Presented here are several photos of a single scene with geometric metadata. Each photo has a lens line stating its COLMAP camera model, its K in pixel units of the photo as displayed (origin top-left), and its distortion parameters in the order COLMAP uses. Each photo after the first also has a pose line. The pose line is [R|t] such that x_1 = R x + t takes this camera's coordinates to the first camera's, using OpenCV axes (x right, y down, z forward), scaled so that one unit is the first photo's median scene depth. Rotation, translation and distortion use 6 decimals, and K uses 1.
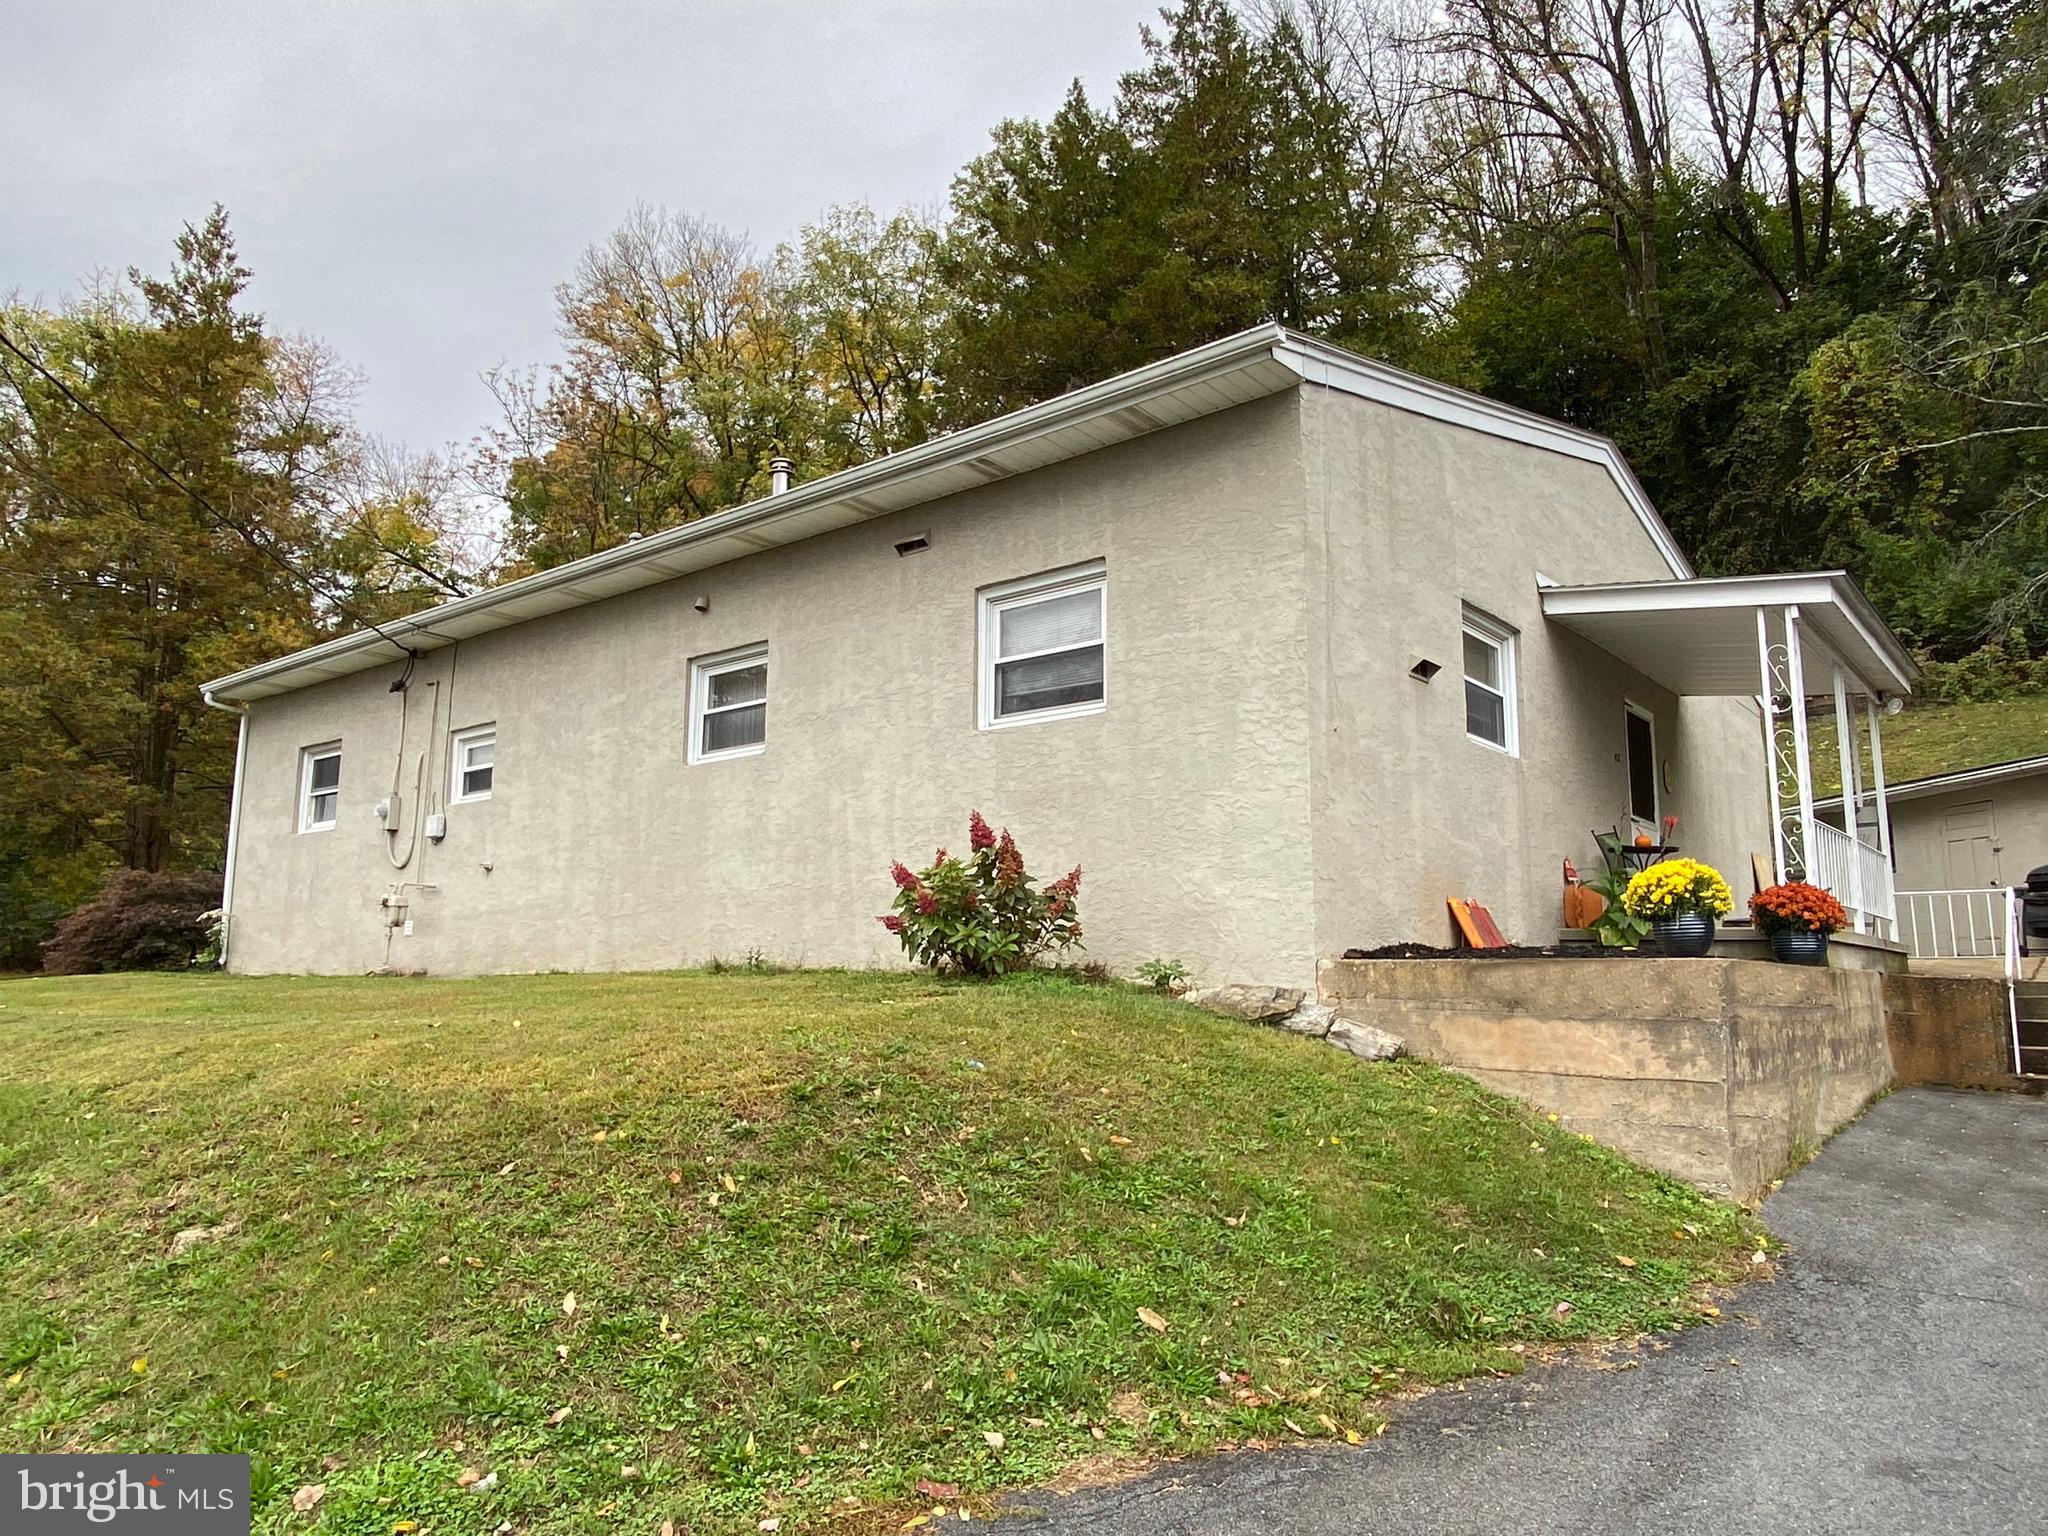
lens RADIAL K [[1401.9, 0, 1024.0], [0, 1401.9, 768.0], [0, 0, 1]] dist [0.033594, -0.002957]
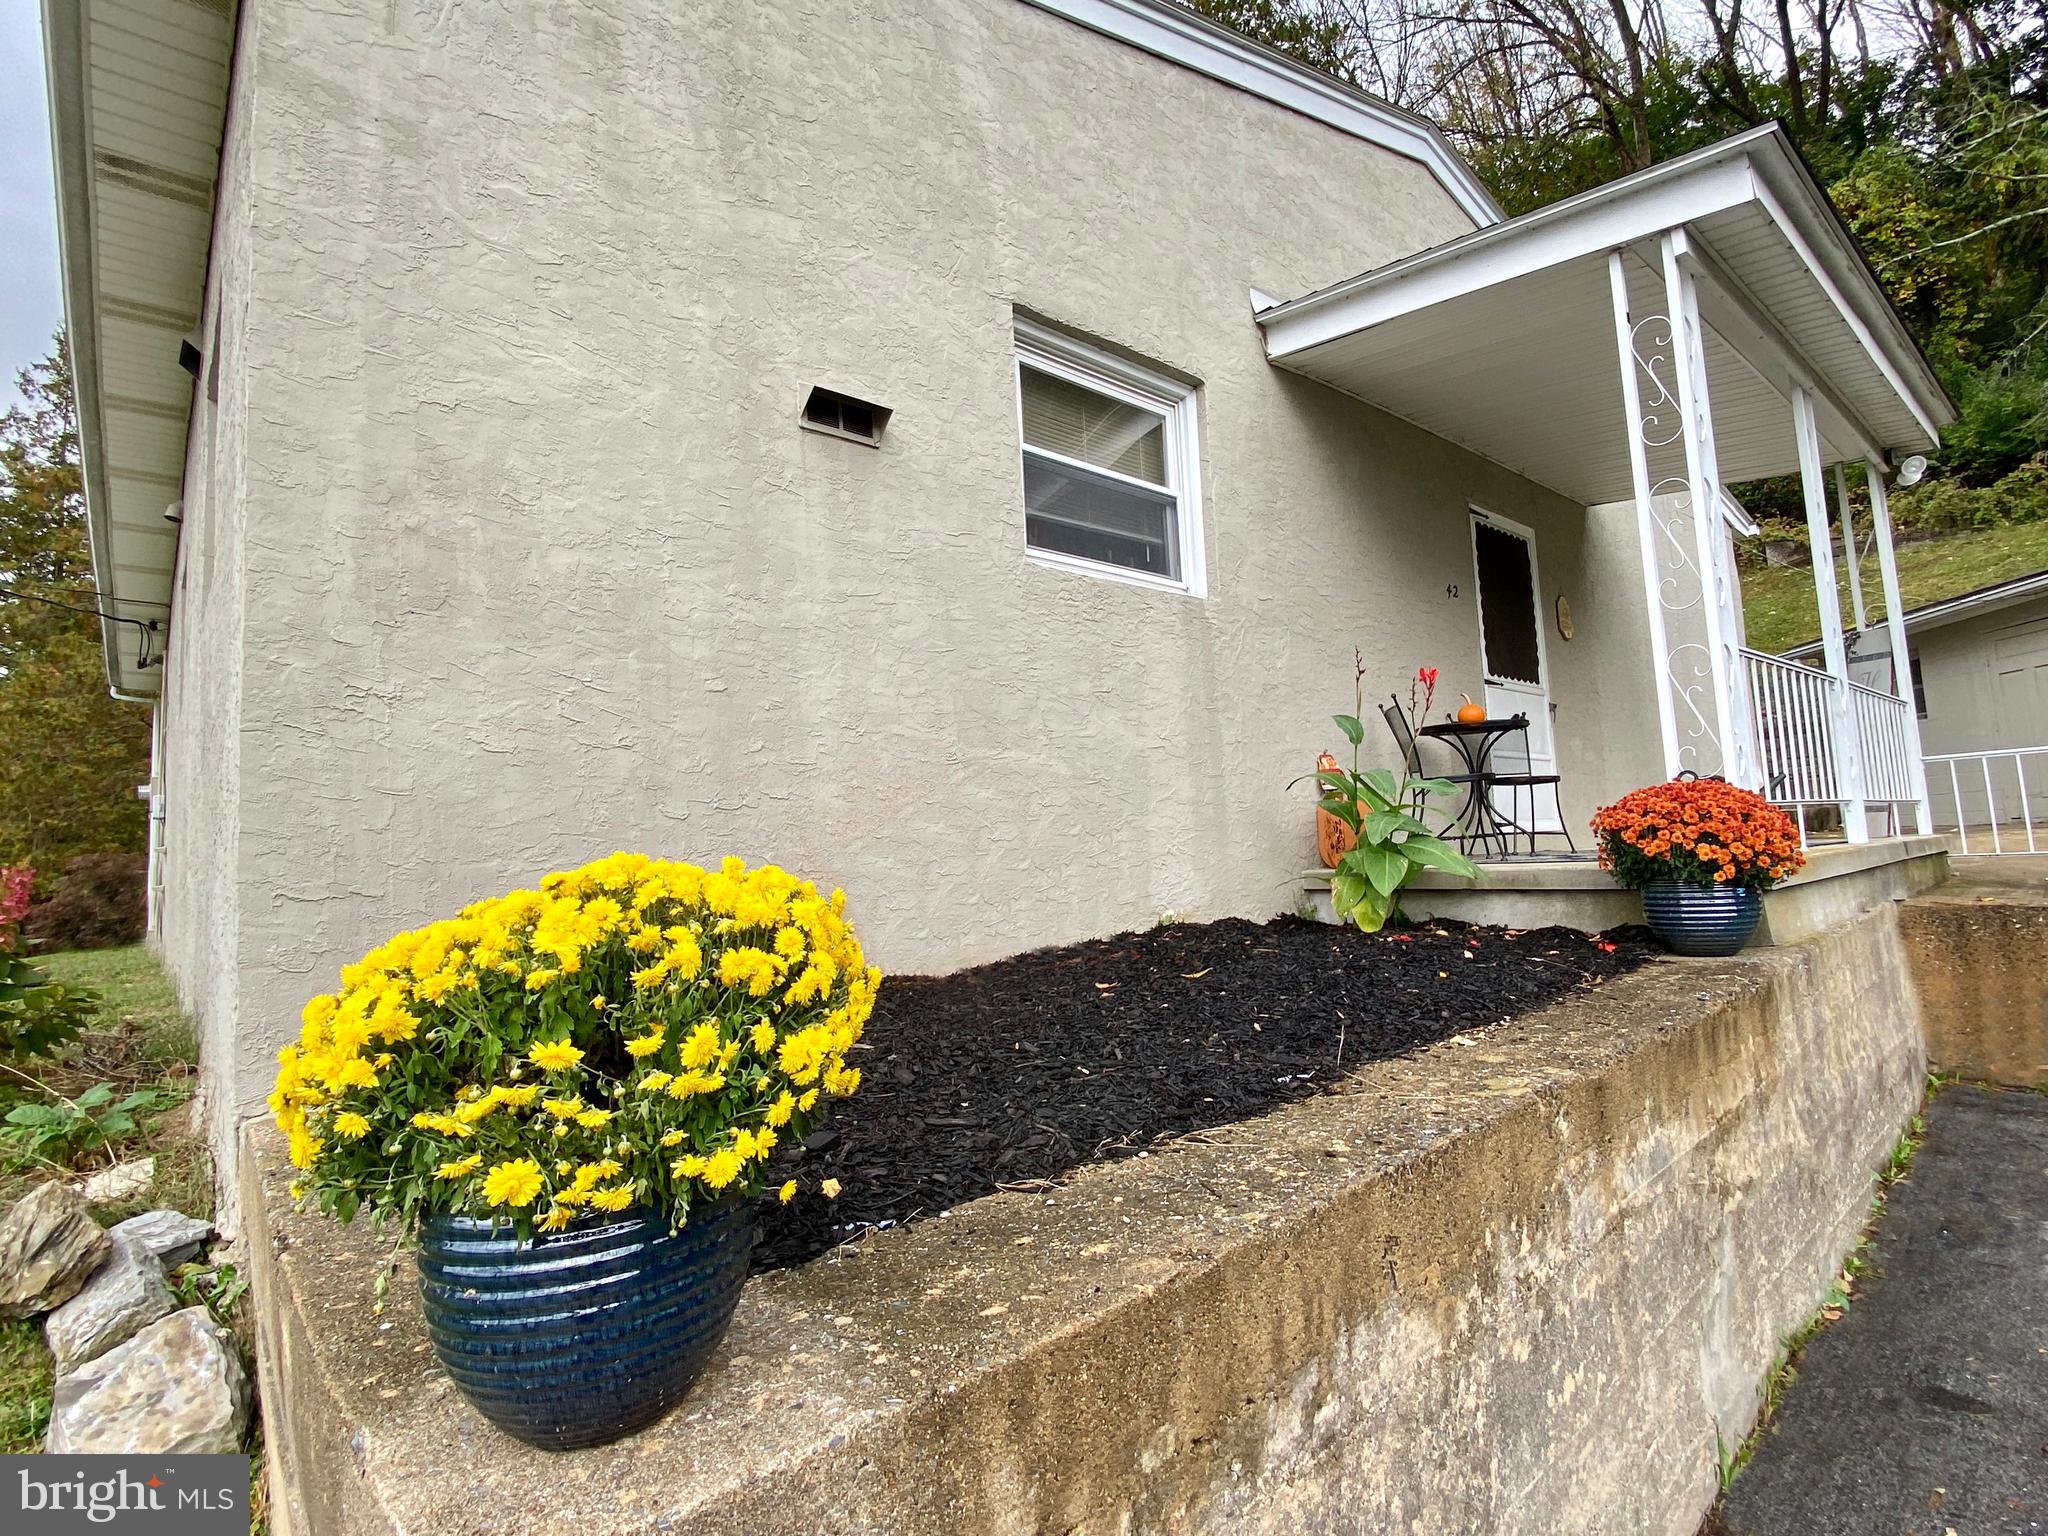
lens RADIAL K [[1047.1, 0, 1024.0], [0, 1047.1, 768.0], [0, 0, 1]] dist [0.028978, -0.016972]
pose [[0.984144, -0.078922, -0.158848, 0.282017], [0.089543, 0.994123, 0.060844, 0.025931], [0.153112, -0.074103, 0.985427, 0.453388]]
